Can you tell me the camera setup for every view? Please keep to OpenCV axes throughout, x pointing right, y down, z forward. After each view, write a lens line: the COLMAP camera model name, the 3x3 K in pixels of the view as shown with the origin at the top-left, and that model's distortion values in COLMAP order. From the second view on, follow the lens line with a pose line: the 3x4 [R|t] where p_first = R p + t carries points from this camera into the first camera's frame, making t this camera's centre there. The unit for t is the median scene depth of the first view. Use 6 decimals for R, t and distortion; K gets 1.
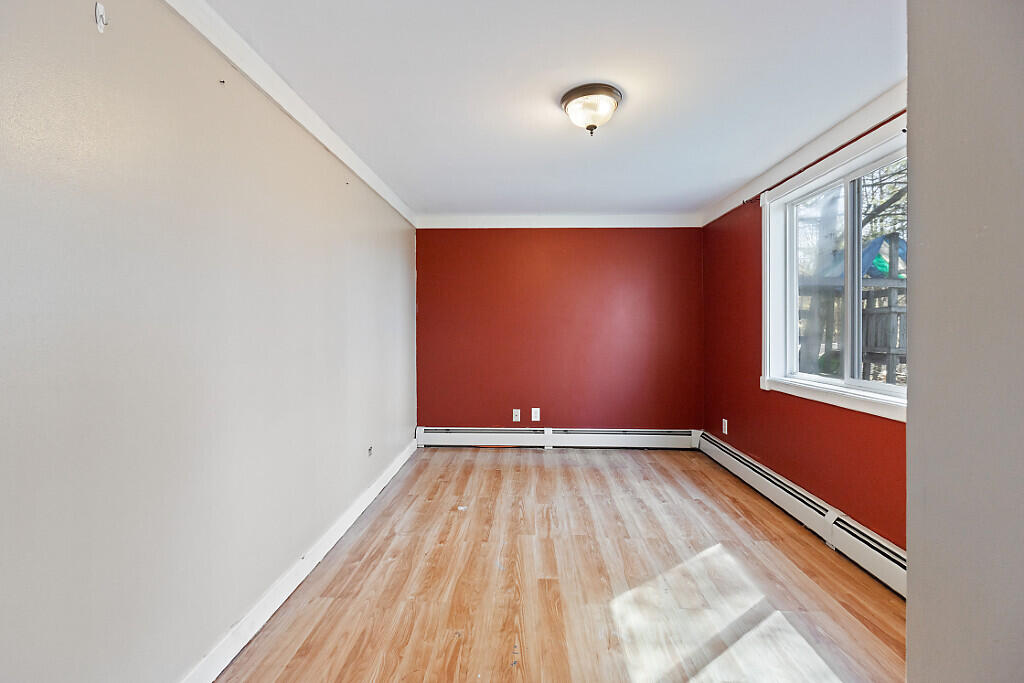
lens RADIAL K [[461.7, 0, 506.5], [0, 461.7, 332.2], [0, 0, 1]] dist [0.001967, -0.000068]
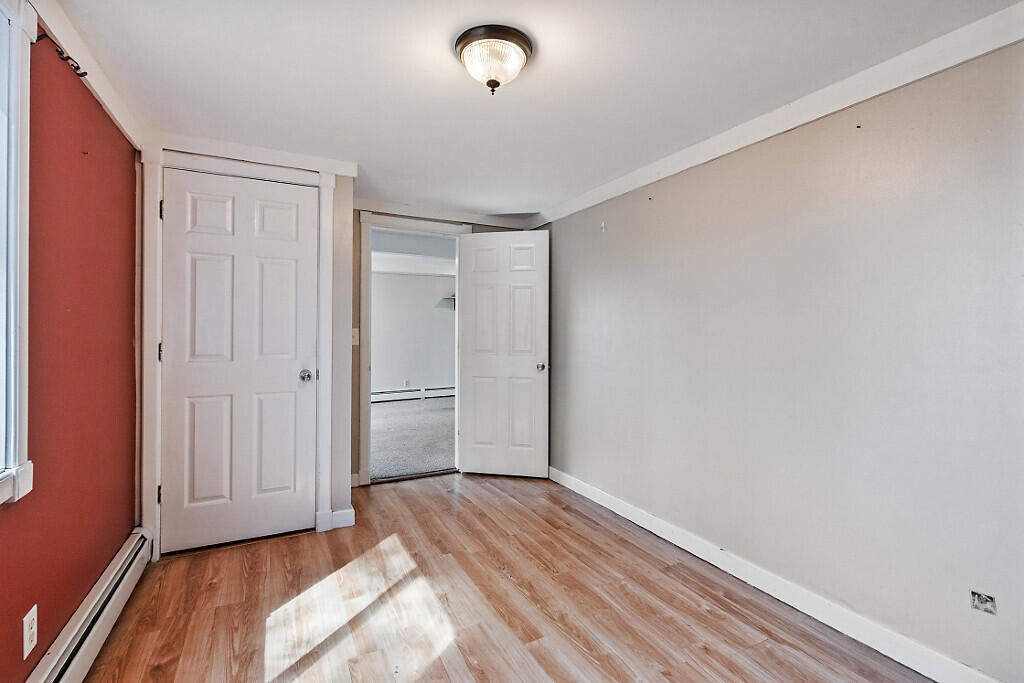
lens RADIAL K [[458.6, 0, 506.3], [0, 458.6, 337.0], [0, 0, 1]] dist [0.000362, -0.000520]
pose [[-0.869171, 0.003370, -0.494499, 0.579897], [-0.008972, 0.999705, 0.022582, -0.039296], [0.494429, 0.024064, -0.868885, 1.796407]]
